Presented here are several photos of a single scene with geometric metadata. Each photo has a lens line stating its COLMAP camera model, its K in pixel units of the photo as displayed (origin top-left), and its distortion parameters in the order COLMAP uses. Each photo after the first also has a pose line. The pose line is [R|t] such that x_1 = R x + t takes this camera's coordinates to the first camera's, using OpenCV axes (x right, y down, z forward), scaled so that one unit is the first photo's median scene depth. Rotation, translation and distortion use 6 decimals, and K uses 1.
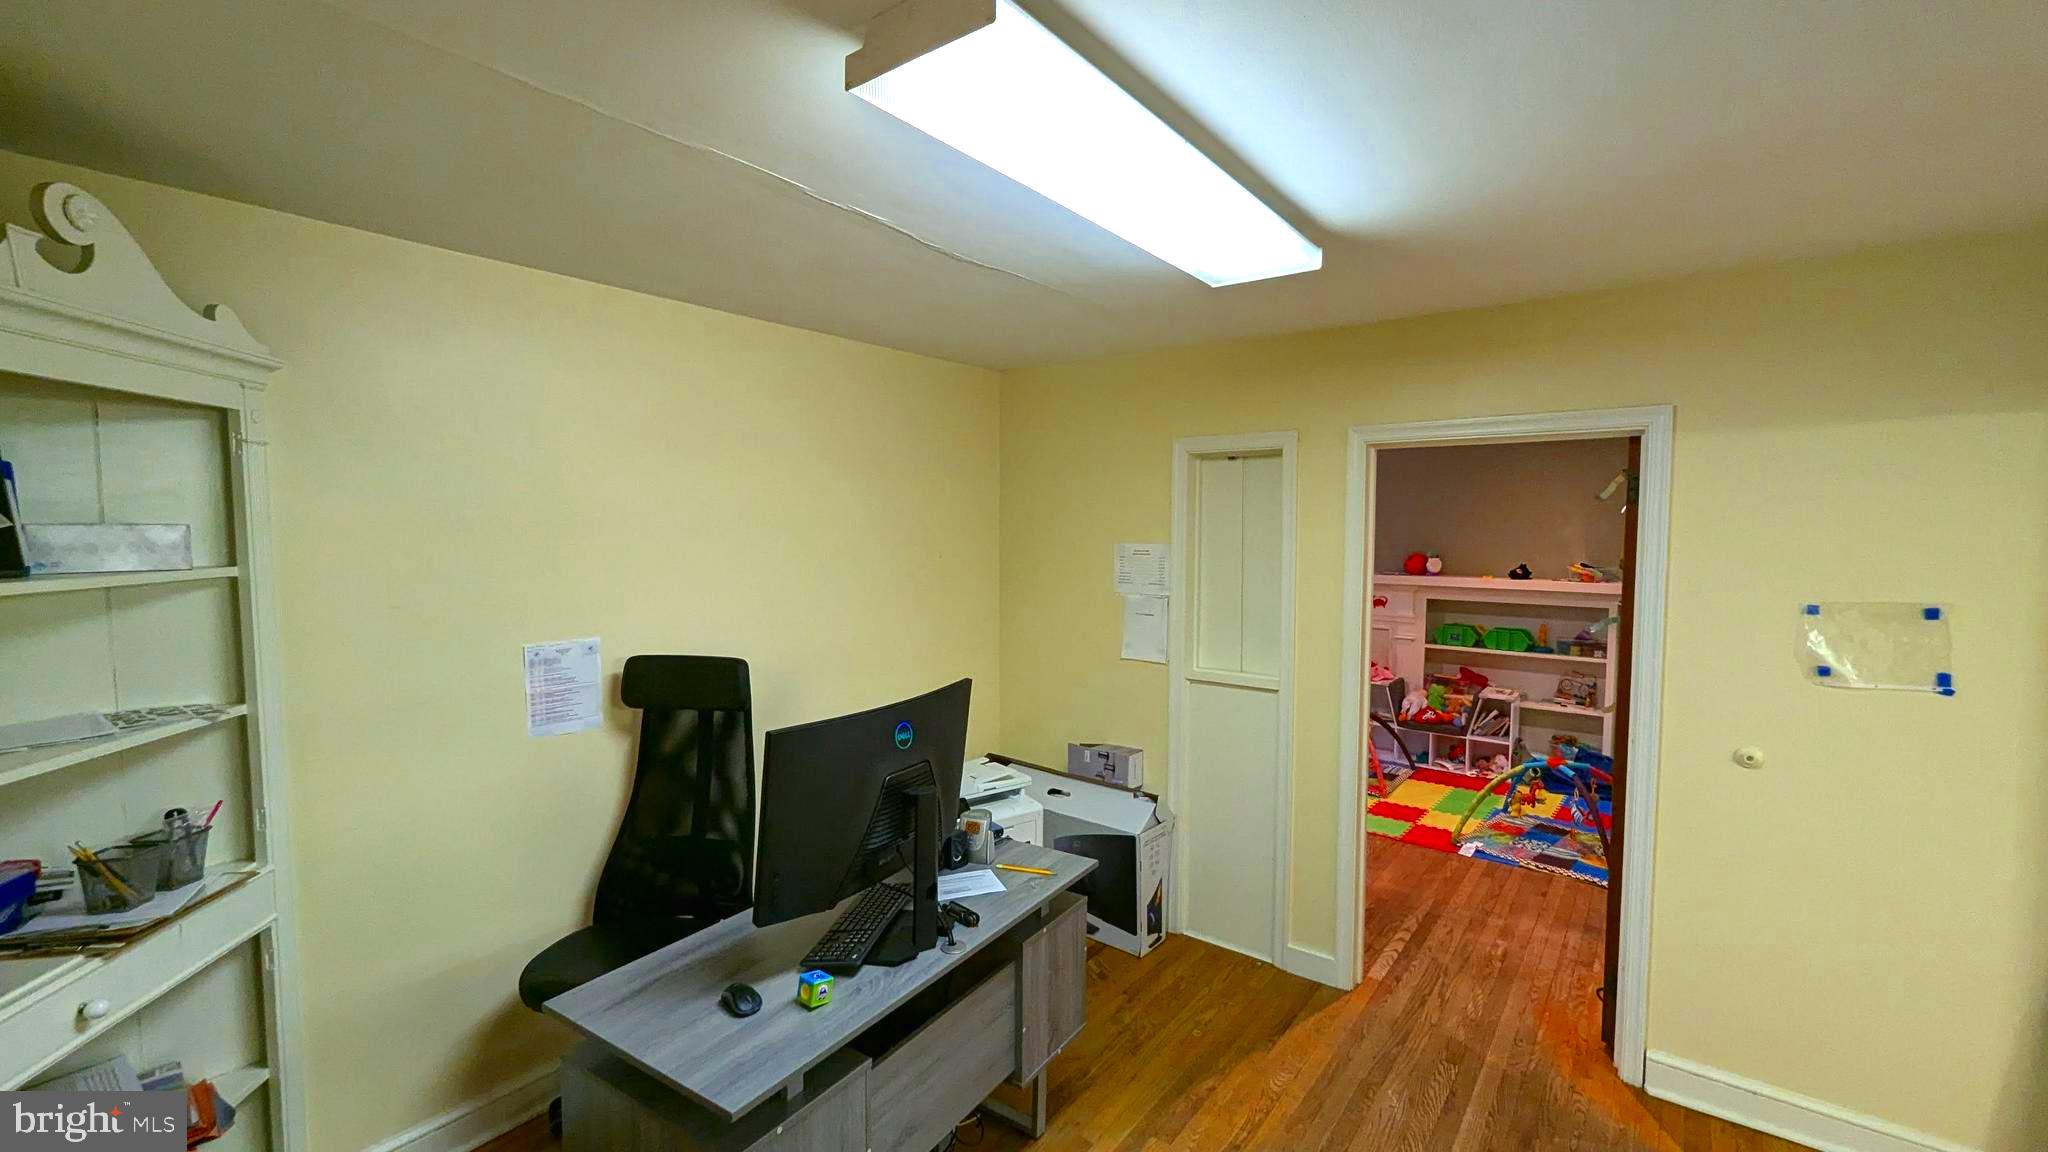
lens RADIAL K [[849.6, 0, 1035.5], [0, 849.6, 578.9], [0, 0, 1]] dist [0.000266, 0.000160]
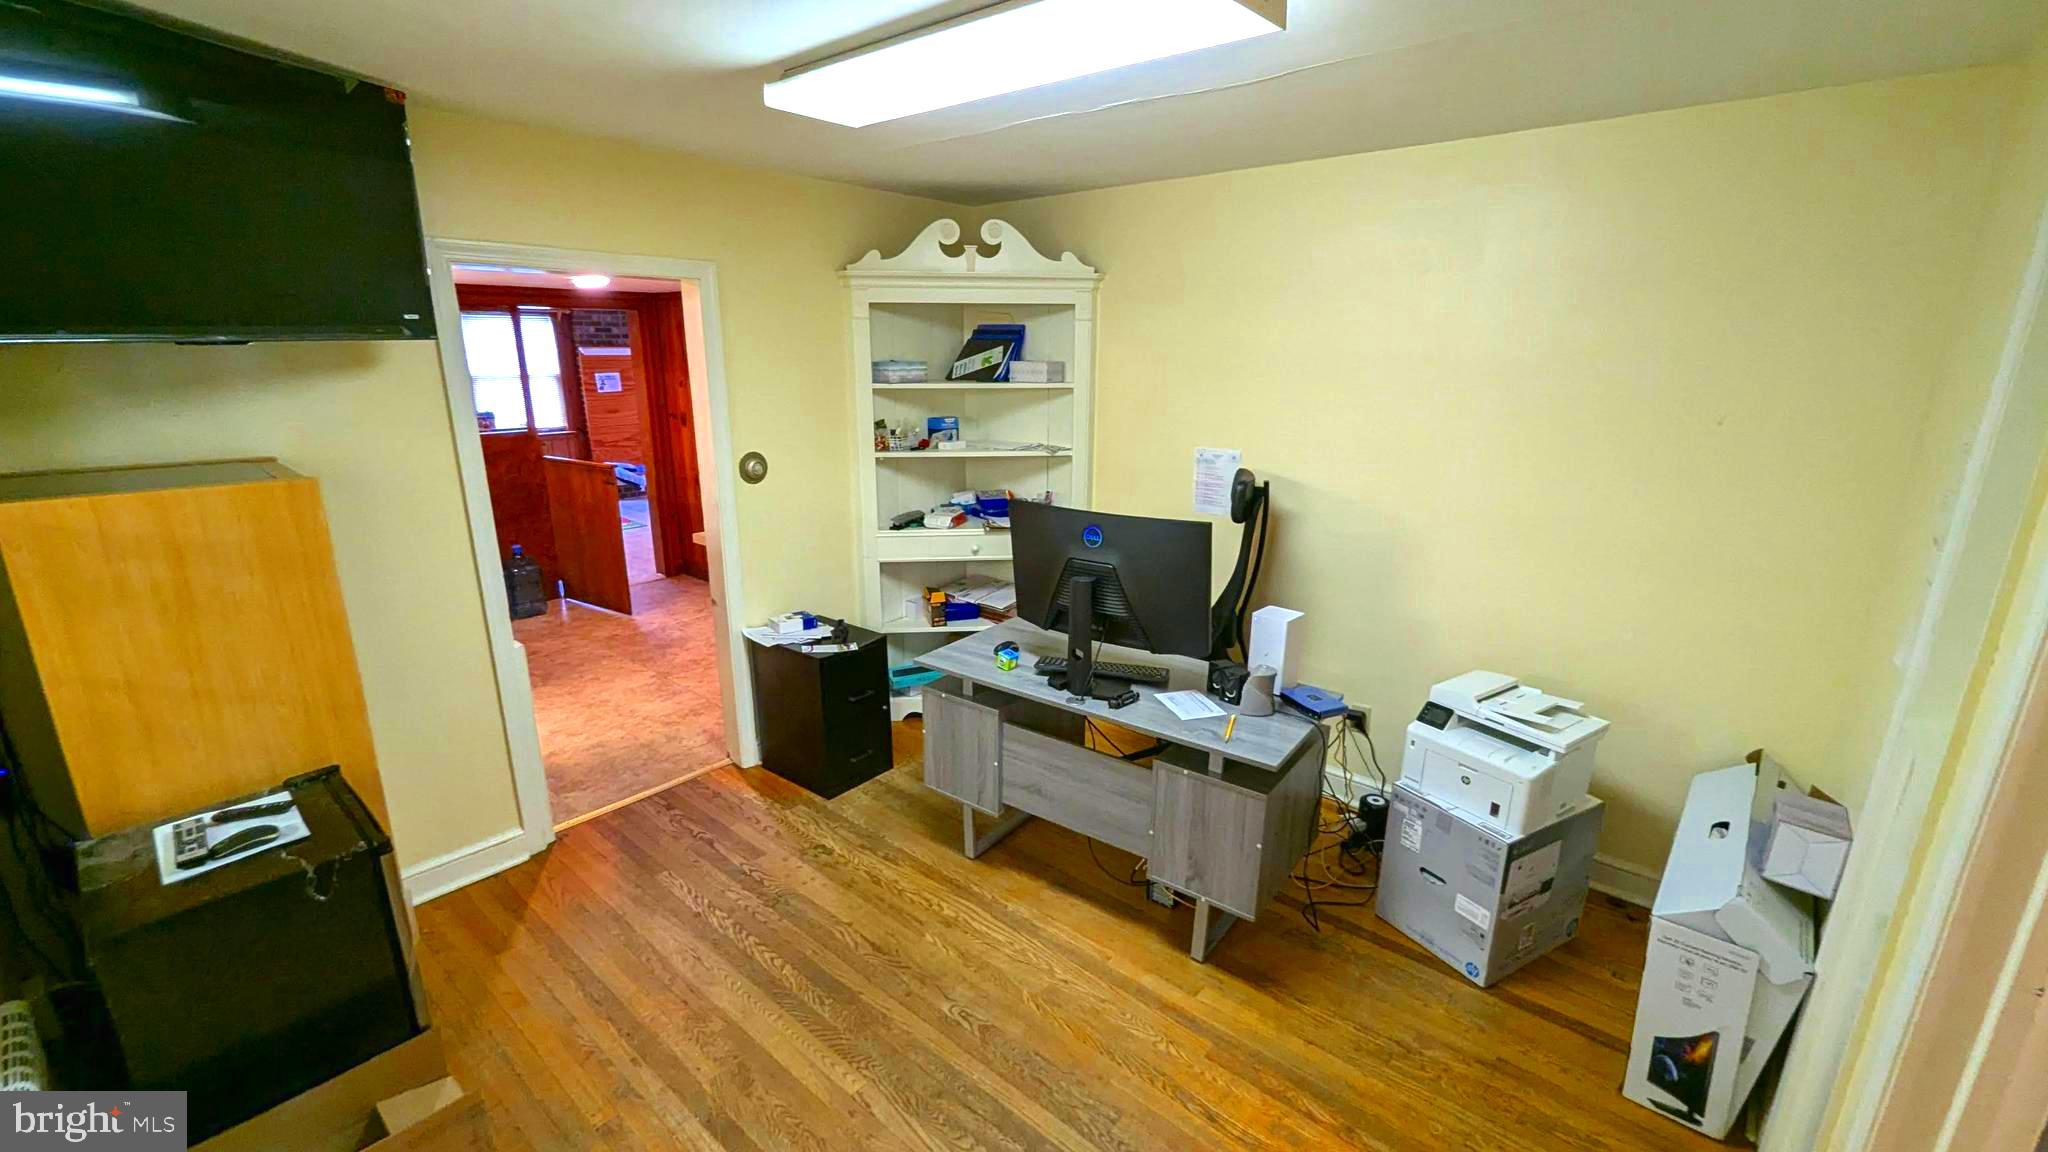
lens RADIAL K [[849.6, 0, 1019.7], [0, 849.6, 576.4], [0, 0, 1]] dist [0.000266, 0.000160]
pose [[-0.062362, 0.259963, -0.963603, 1.103264], [-0.070821, 0.961895, 0.264086, -0.091661], [0.995538, 0.084713, -0.041574, 0.931097]]
